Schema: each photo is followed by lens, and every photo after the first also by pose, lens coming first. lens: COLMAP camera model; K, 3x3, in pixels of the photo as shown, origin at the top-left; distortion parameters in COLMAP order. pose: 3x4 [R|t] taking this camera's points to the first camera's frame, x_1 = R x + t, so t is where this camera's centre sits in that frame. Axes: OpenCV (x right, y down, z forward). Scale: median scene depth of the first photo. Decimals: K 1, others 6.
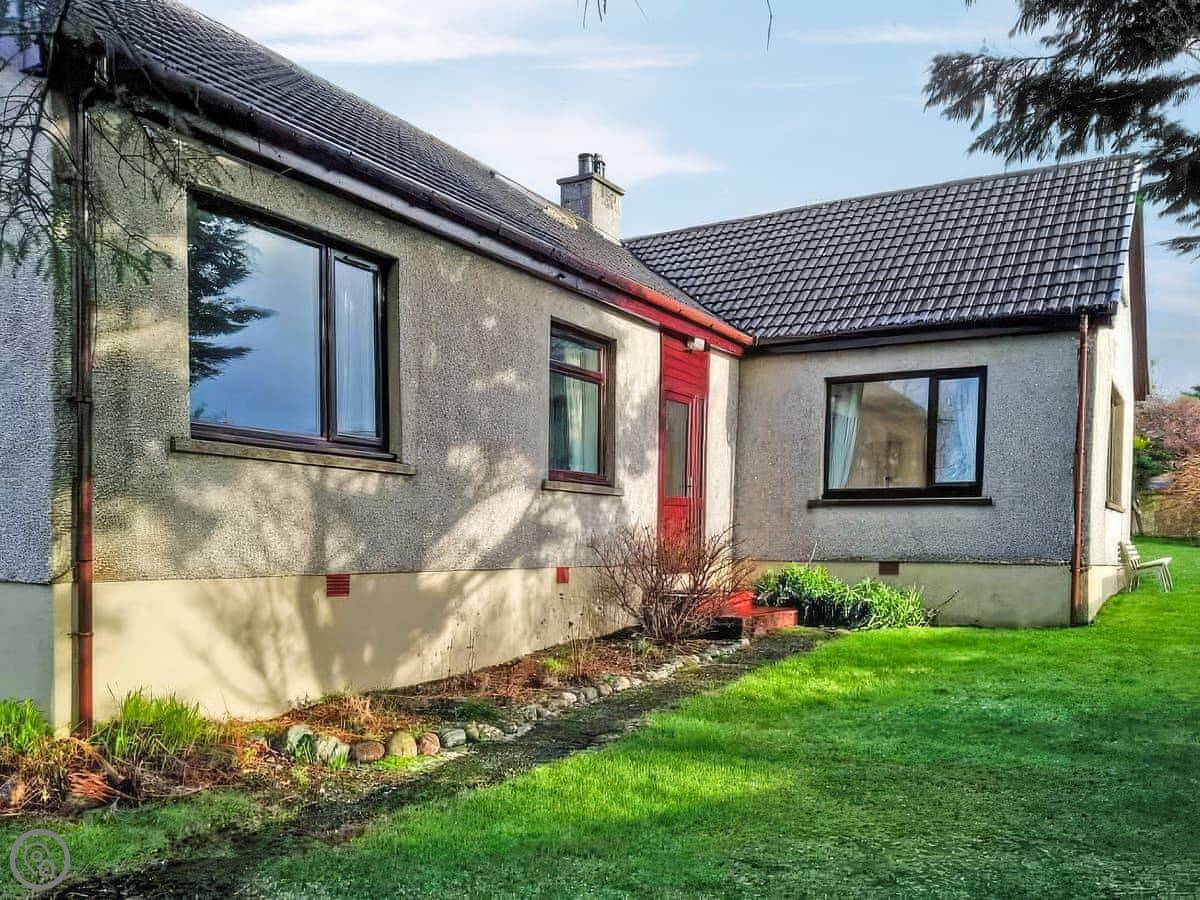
lens RADIAL K [[1048.1, 0, 600.0], [0, 1048.1, 450.0], [0, 0, 1]] dist [0.000459, -0.006296]
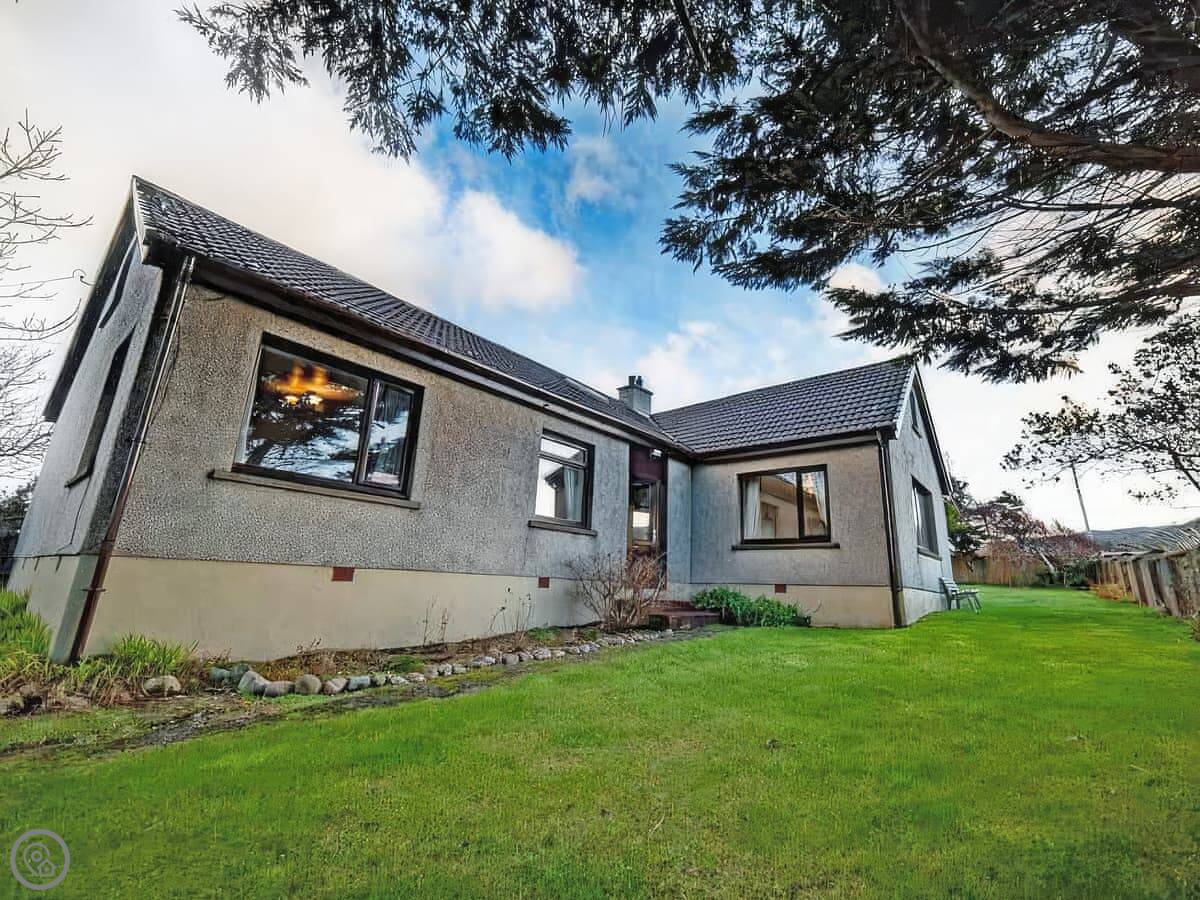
lens RADIAL K [[493.5, 0, 599.5], [0, 493.5, 371.8], [0, 0, 1]] dist [-0.000087, -0.000105]
pose [[0.988315, -0.047778, -0.144741, 0.126236], [0.000117, 0.949841, -0.312733, 0.032953], [0.152423, 0.309062, 0.938748, 0.127329]]
